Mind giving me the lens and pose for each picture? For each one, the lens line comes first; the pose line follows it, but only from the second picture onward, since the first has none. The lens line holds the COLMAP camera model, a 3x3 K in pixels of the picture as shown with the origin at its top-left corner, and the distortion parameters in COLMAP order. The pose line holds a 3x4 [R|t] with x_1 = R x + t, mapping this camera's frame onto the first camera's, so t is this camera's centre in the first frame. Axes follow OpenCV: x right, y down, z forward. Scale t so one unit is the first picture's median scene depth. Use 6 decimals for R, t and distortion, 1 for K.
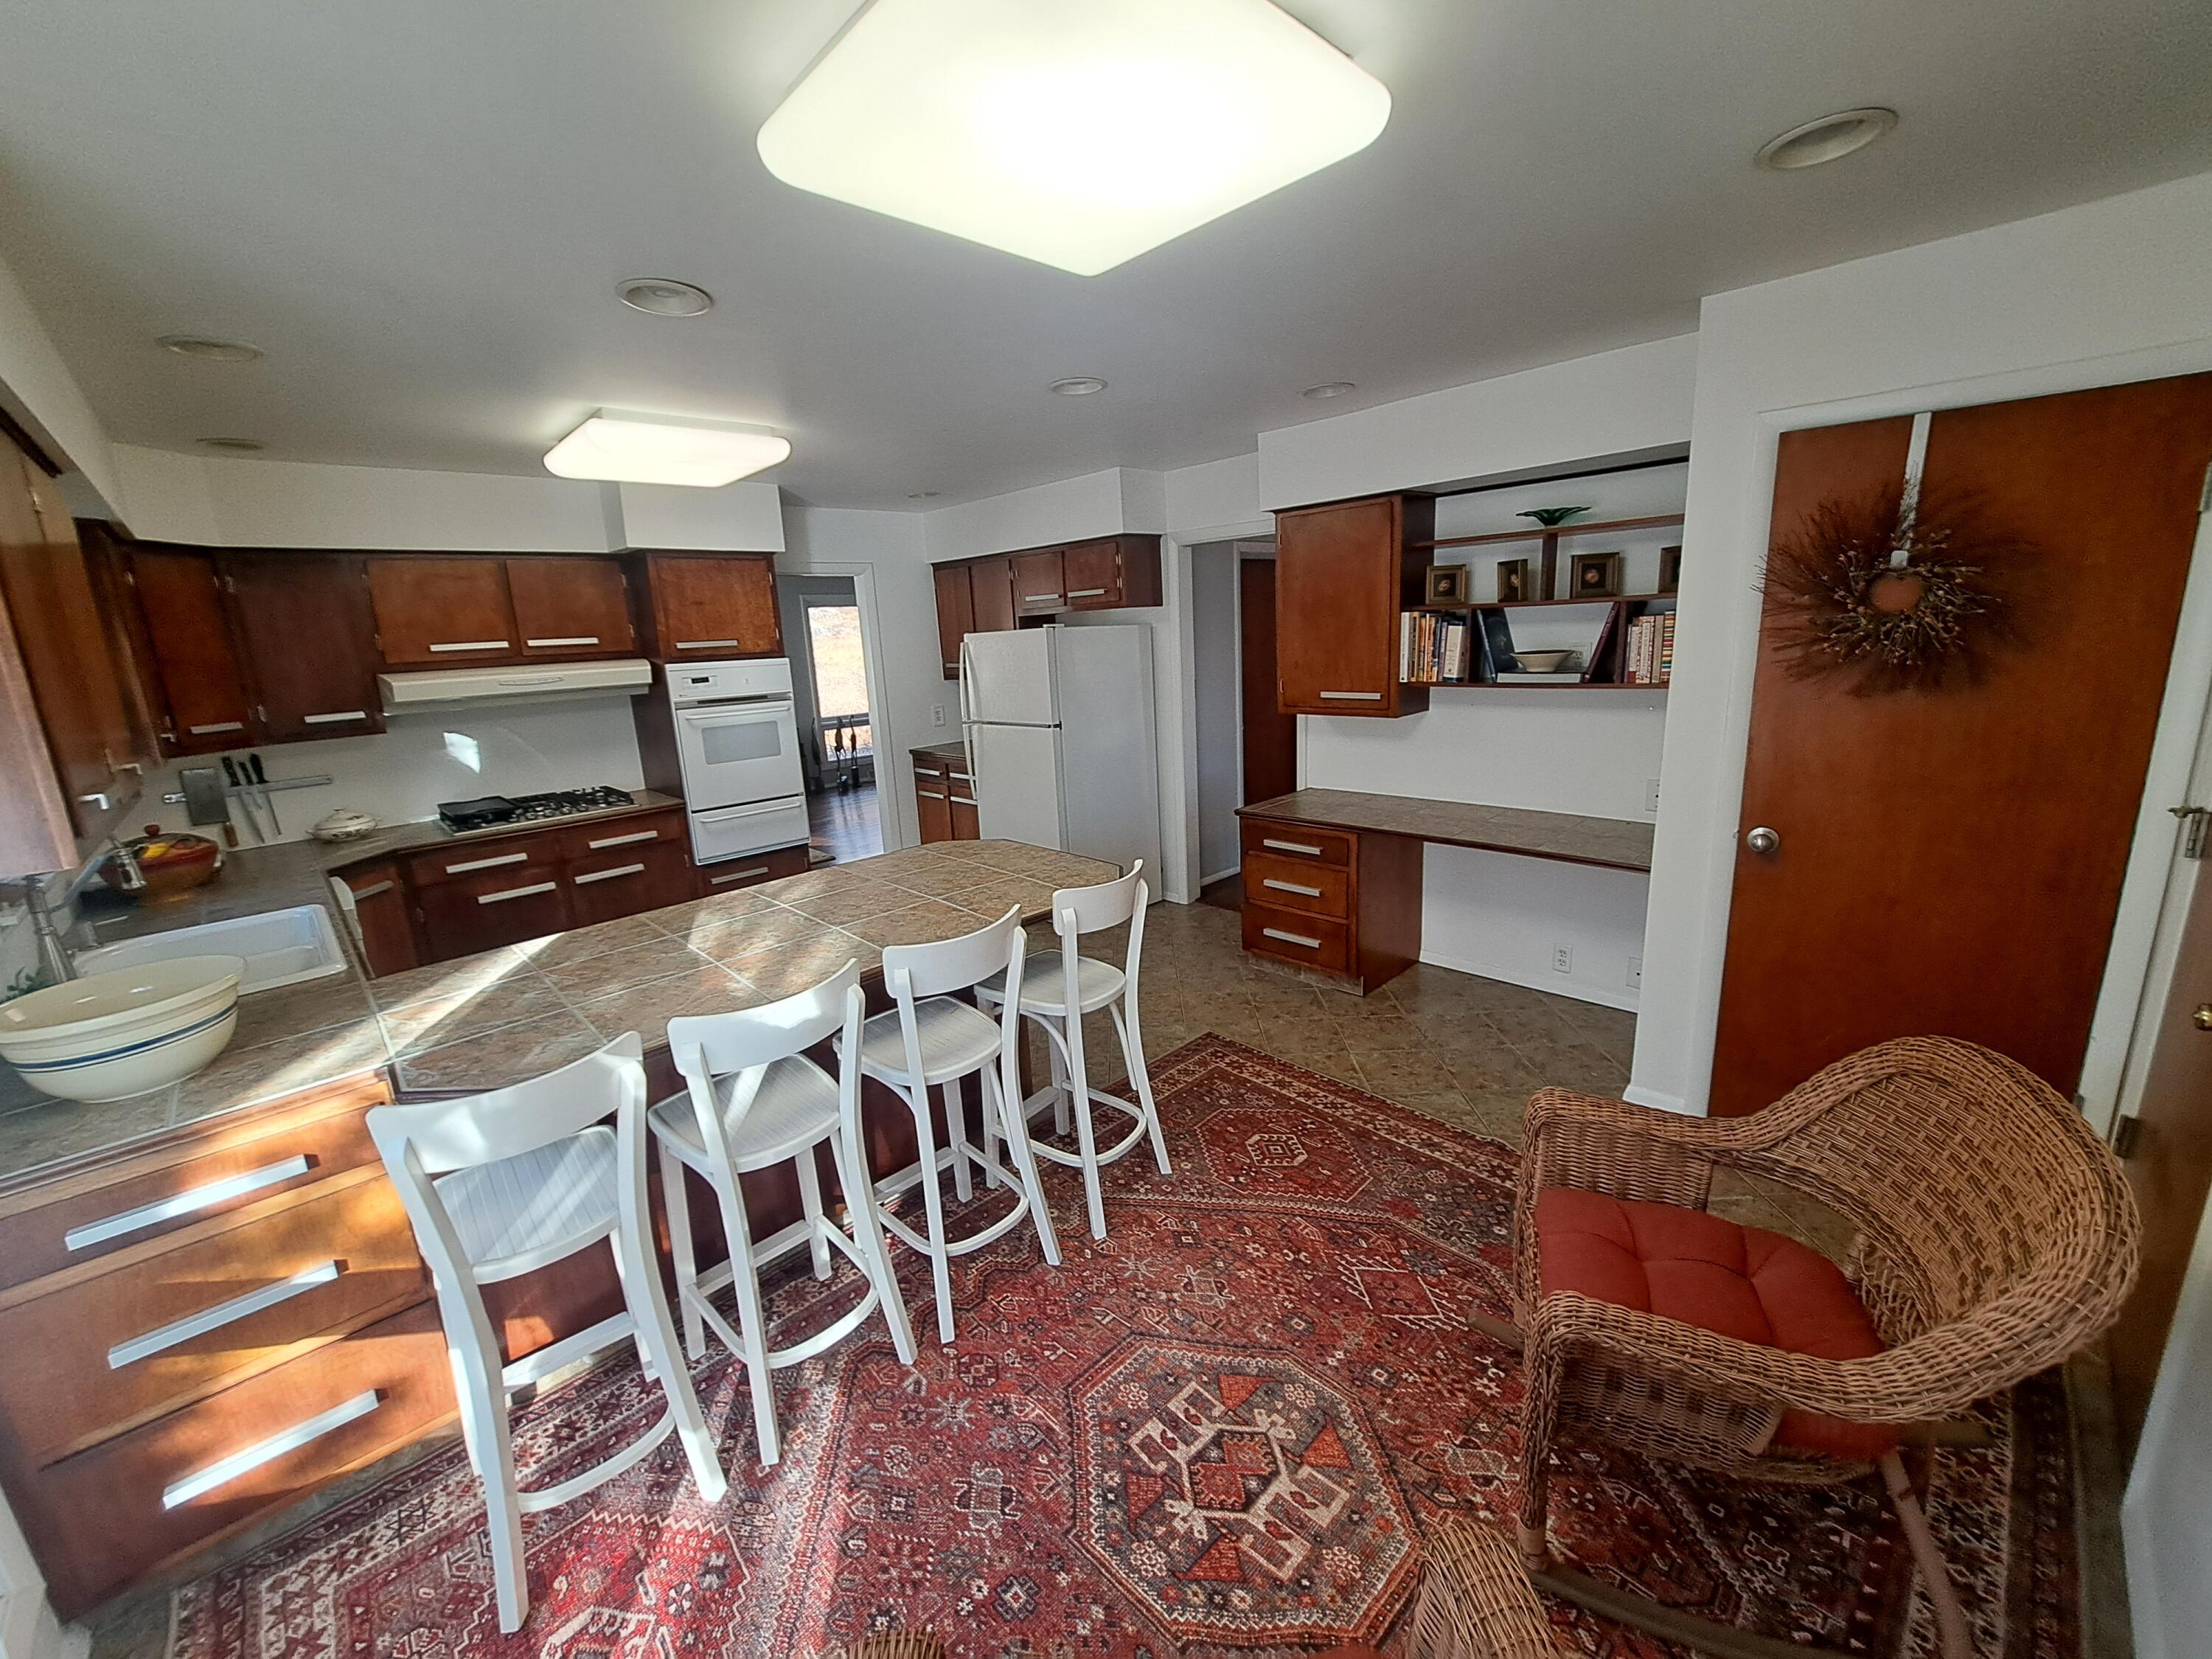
lens RADIAL K [[874.1, 0, 1103.3], [0, 874.1, 831.7], [0, 0, 1]] dist [-0.008267, -0.002058]
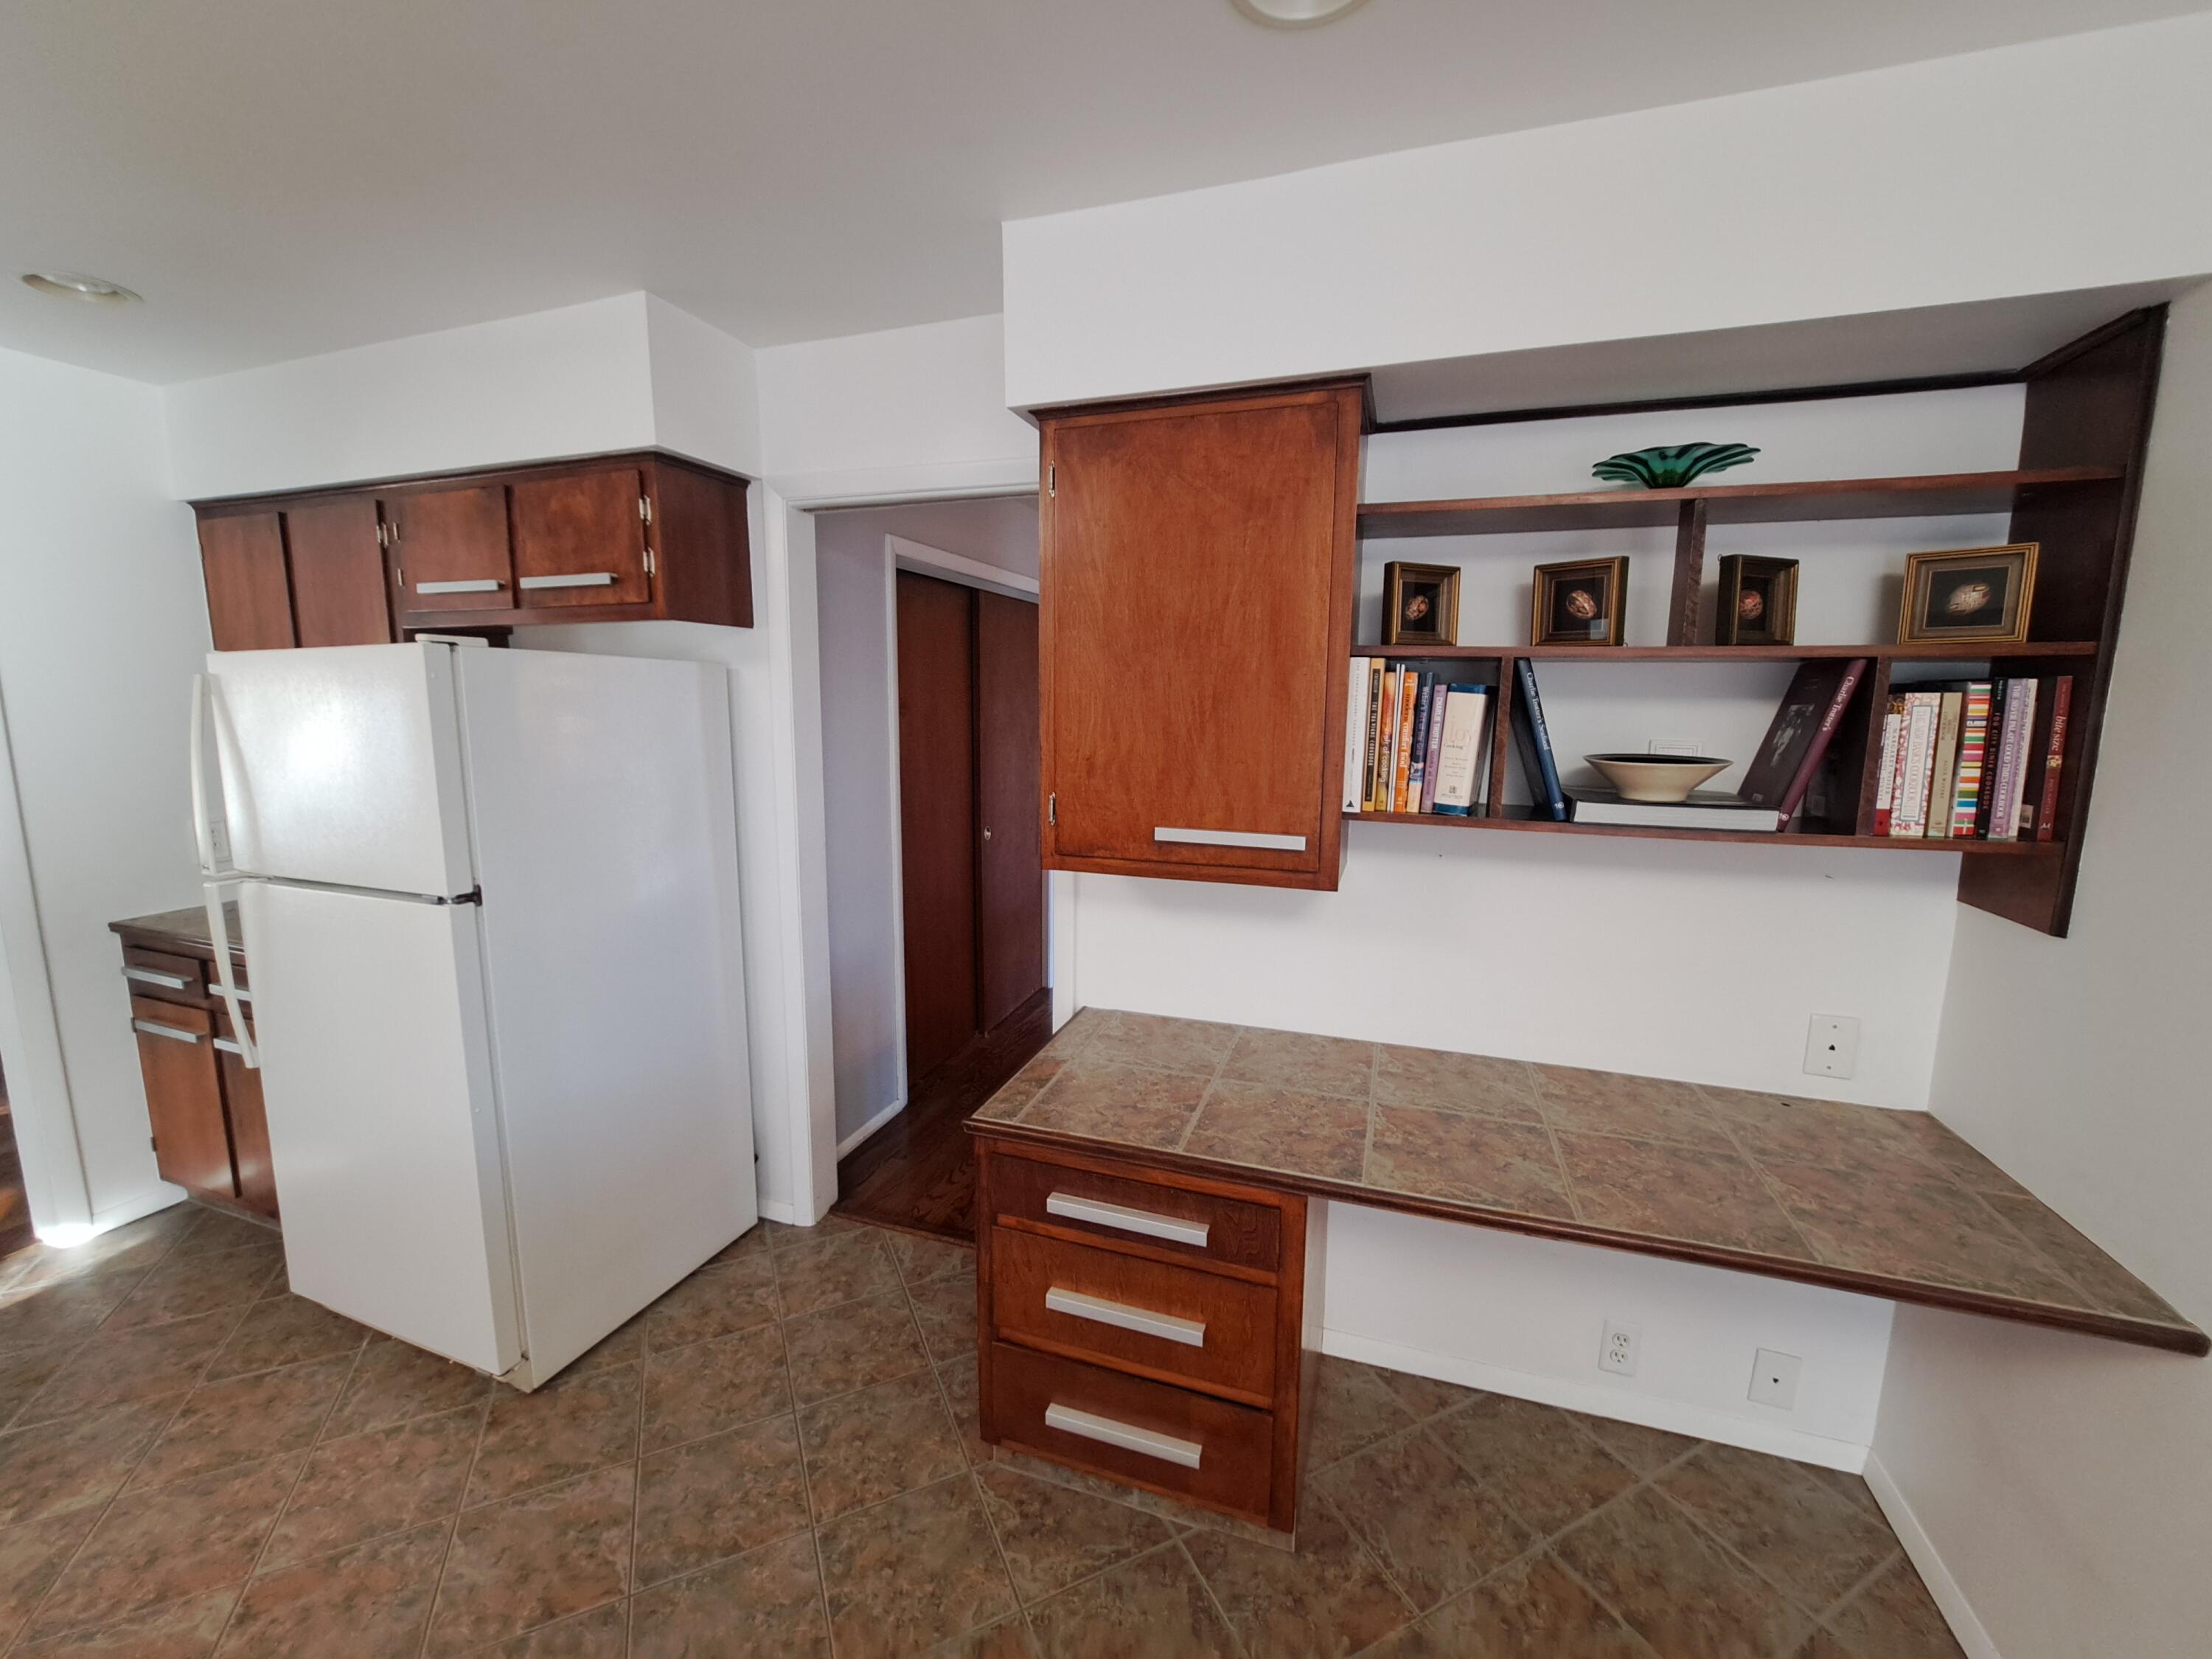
lens RADIAL K [[874.1, 0, 1093.3], [0, 874.1, 833.4], [0, 0, 1]] dist [-0.008267, -0.002058]
pose [[0.896081, -0.007489, 0.443827, 0.027788], [0.046319, 0.995977, -0.076711, -0.124896], [-0.441467, 0.089296, 0.892823, 0.623132]]
